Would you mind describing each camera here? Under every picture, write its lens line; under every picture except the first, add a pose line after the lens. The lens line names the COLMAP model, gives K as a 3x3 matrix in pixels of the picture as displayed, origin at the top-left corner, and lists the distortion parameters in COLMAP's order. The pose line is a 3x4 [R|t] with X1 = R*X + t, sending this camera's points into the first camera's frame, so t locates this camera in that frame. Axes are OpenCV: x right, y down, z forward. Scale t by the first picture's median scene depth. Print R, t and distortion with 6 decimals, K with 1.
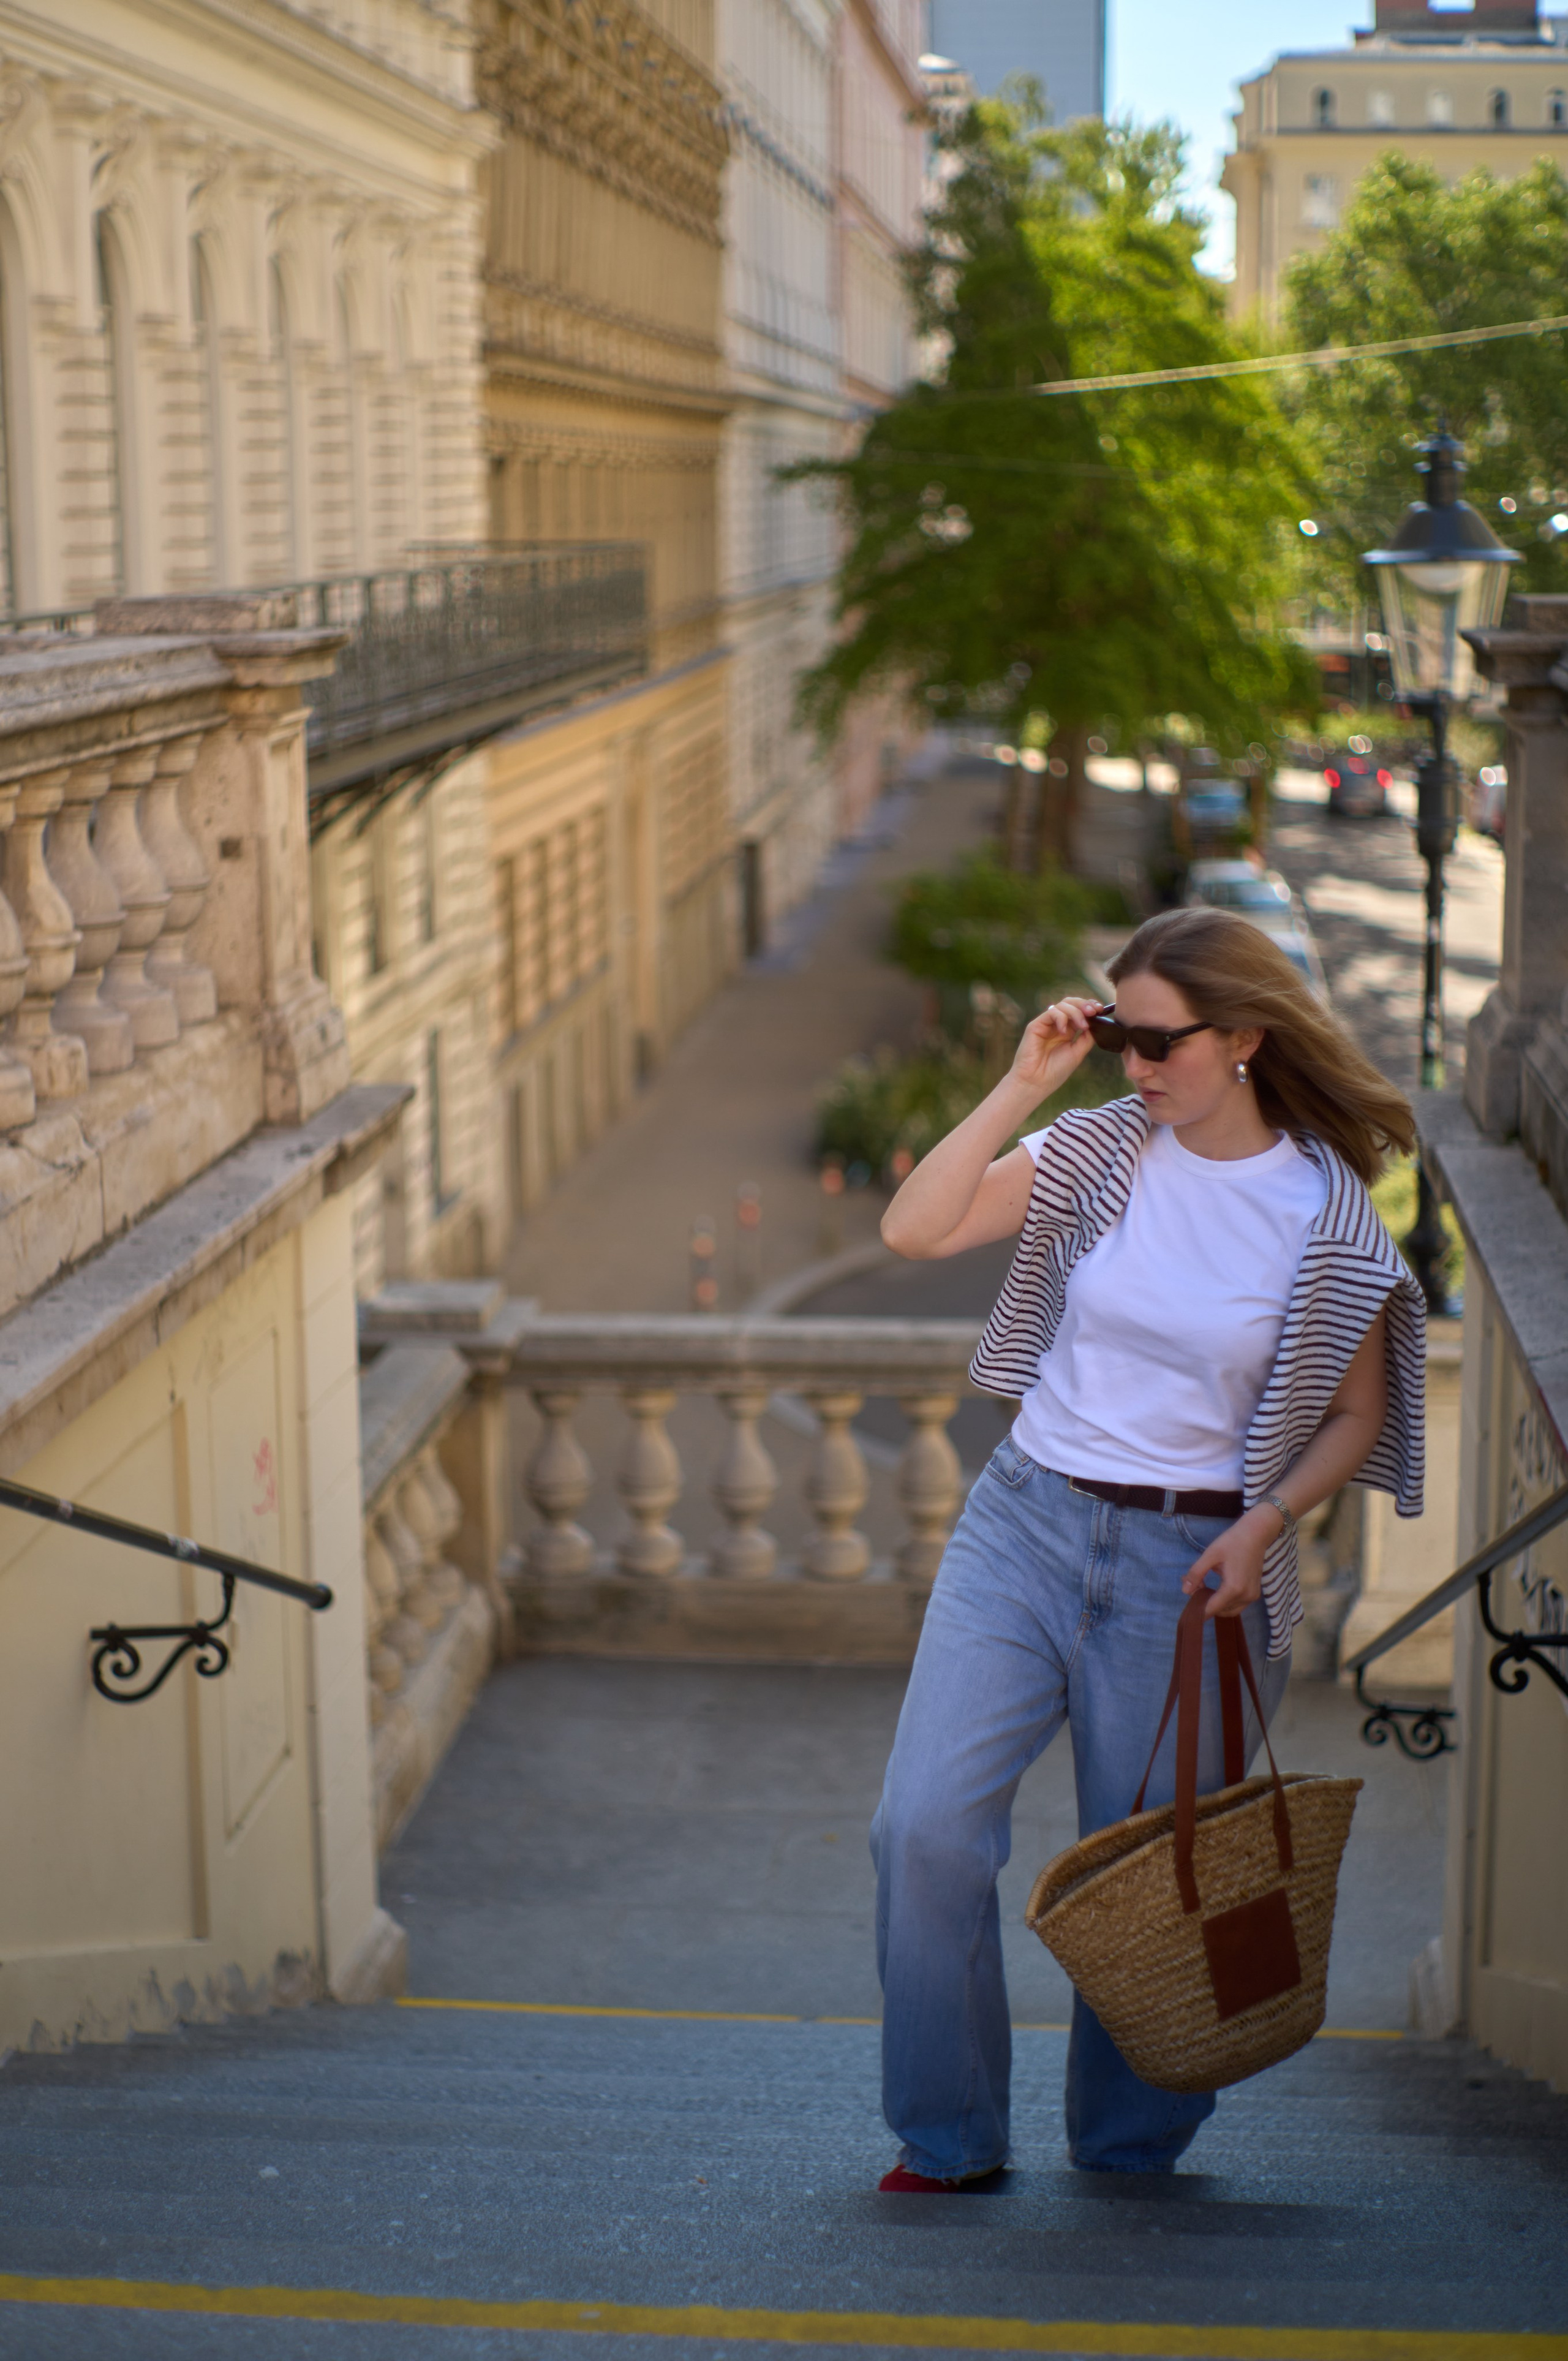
lens RADIAL K [[3438.3, 0, 784.0], [0, 3438.3, 1180.5], [0, 0, 1]] dist [0.008639, -0.519587]
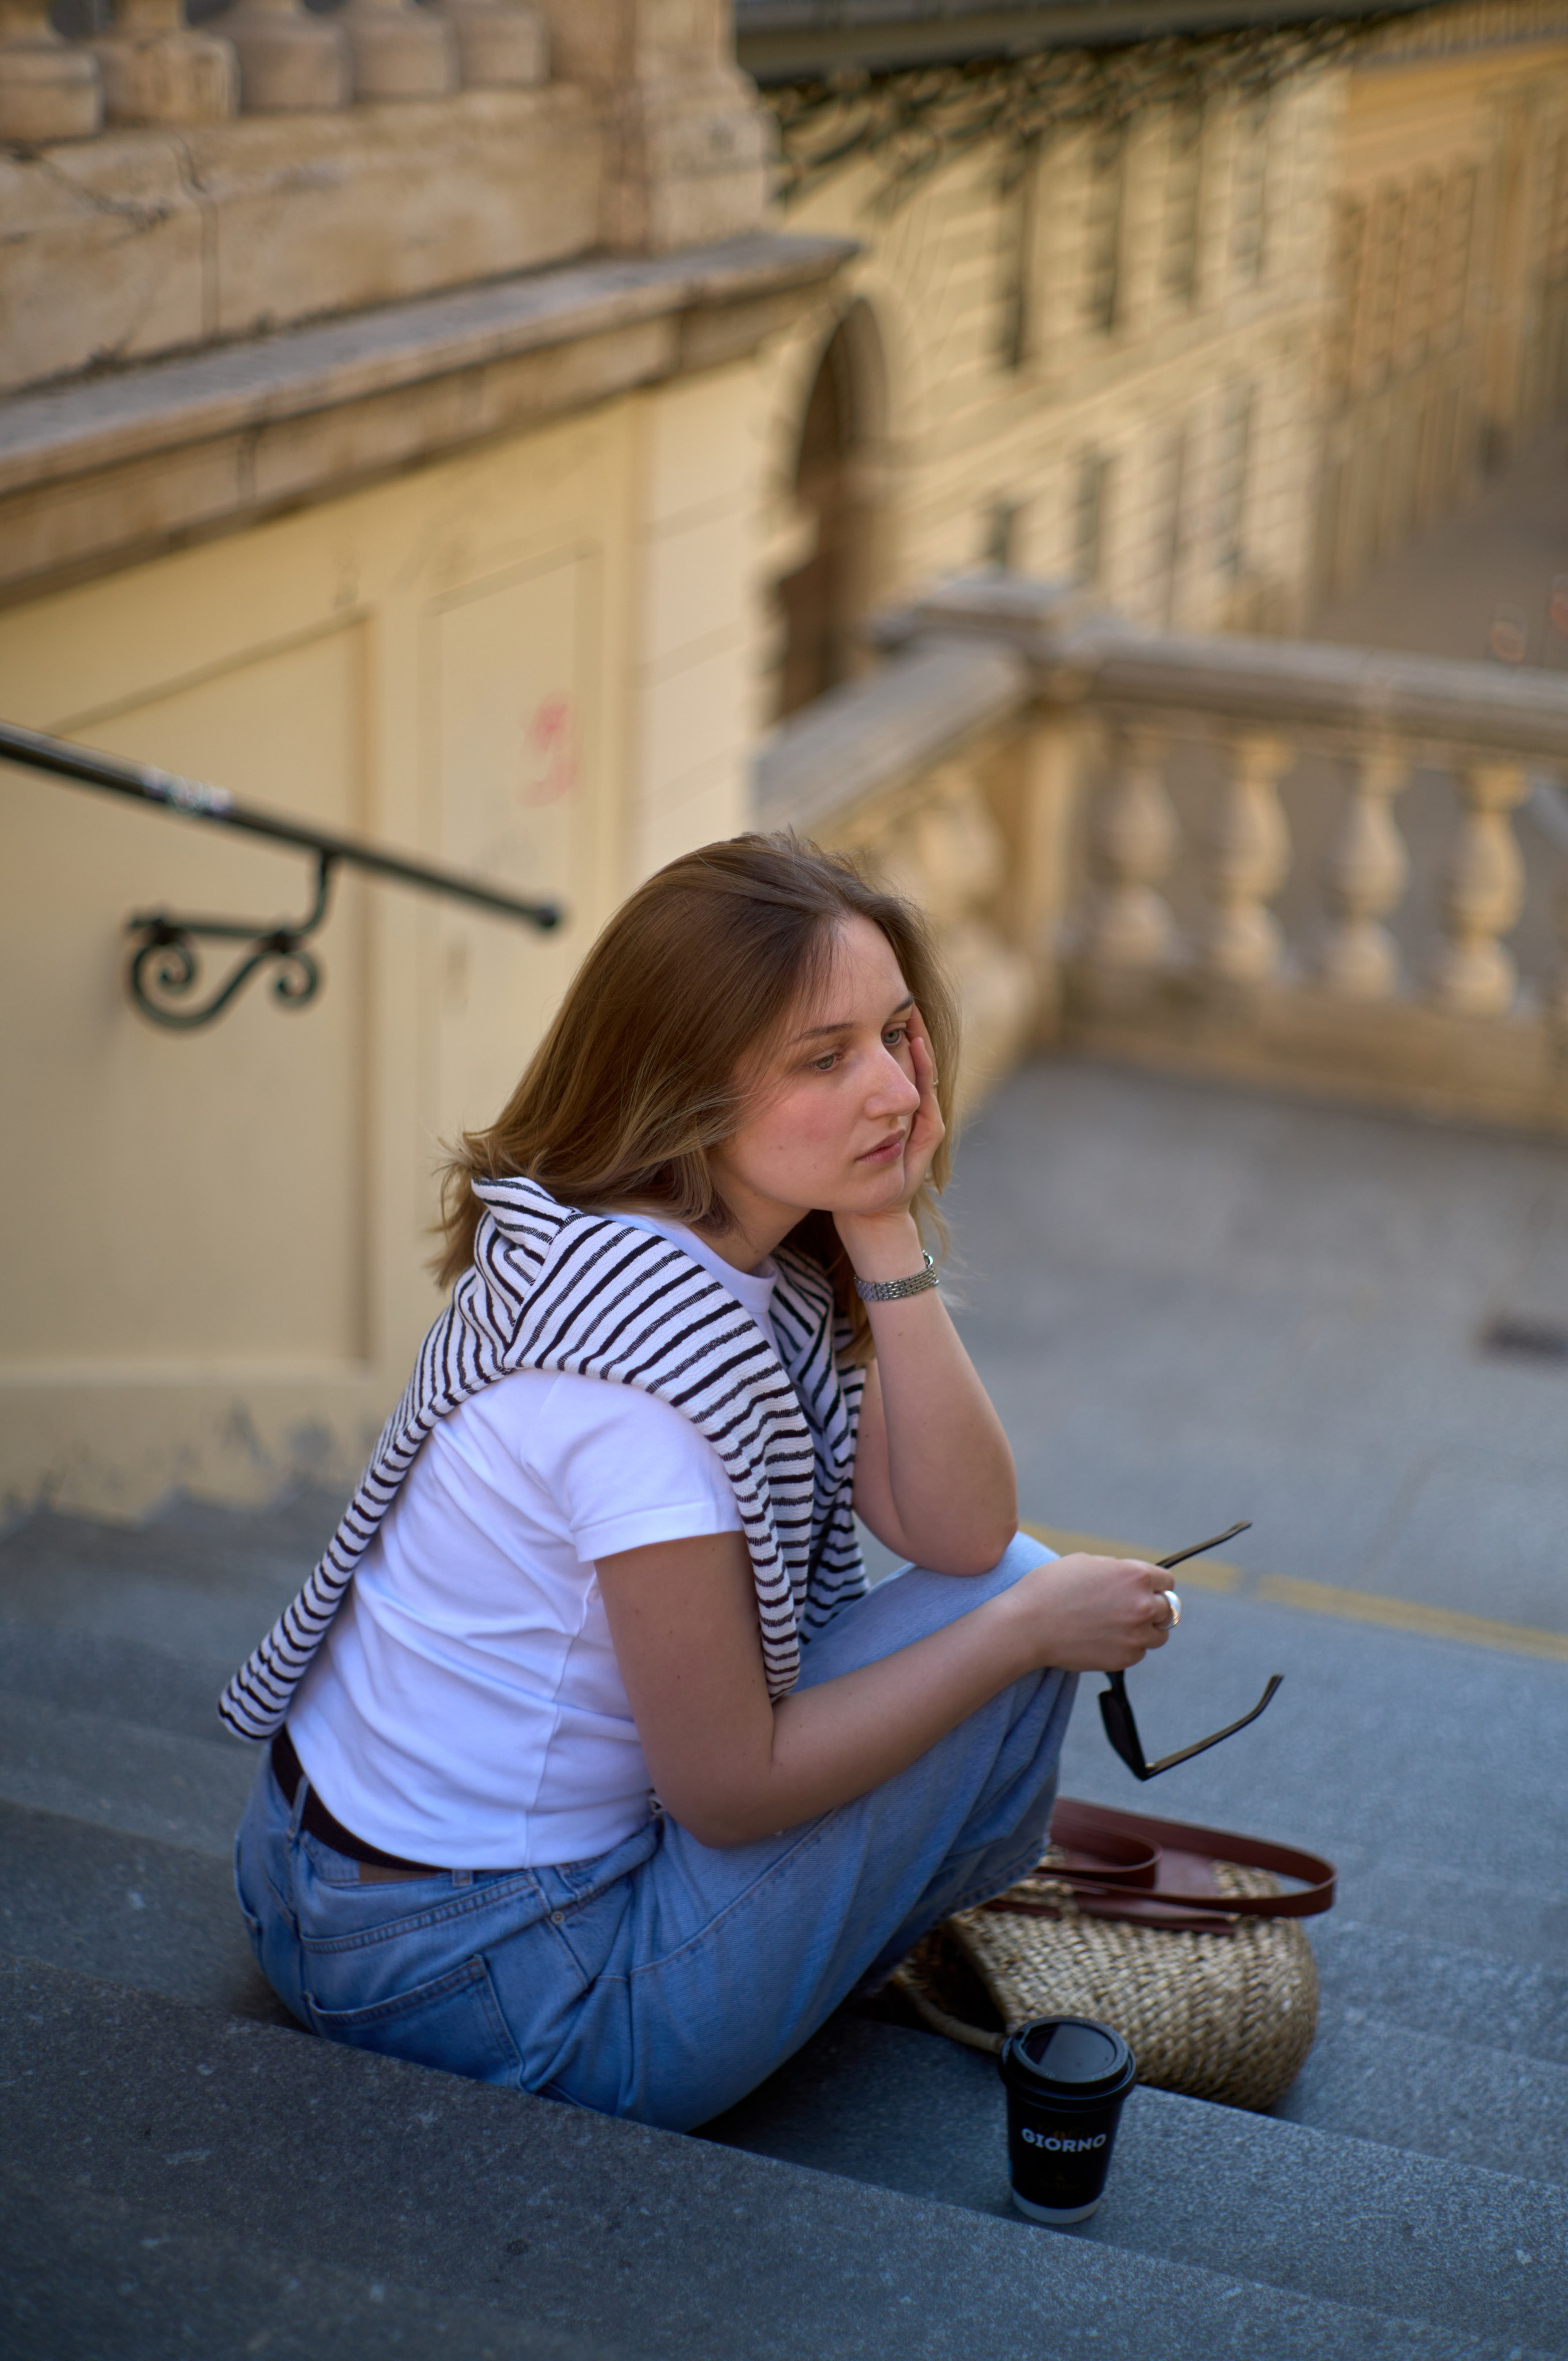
lens RADIAL K [[3438.7, 0, 784.0], [0, 3438.7, 1180.5], [0, 0, 1]] dist [0.008639, -0.519587]
pose [[0.965069, 0.139452, -0.221801, 0.073171], [-0.098289, 0.977452, 0.186889, 0.037910], [0.242862, -0.158561, 0.957014, 0.334625]]
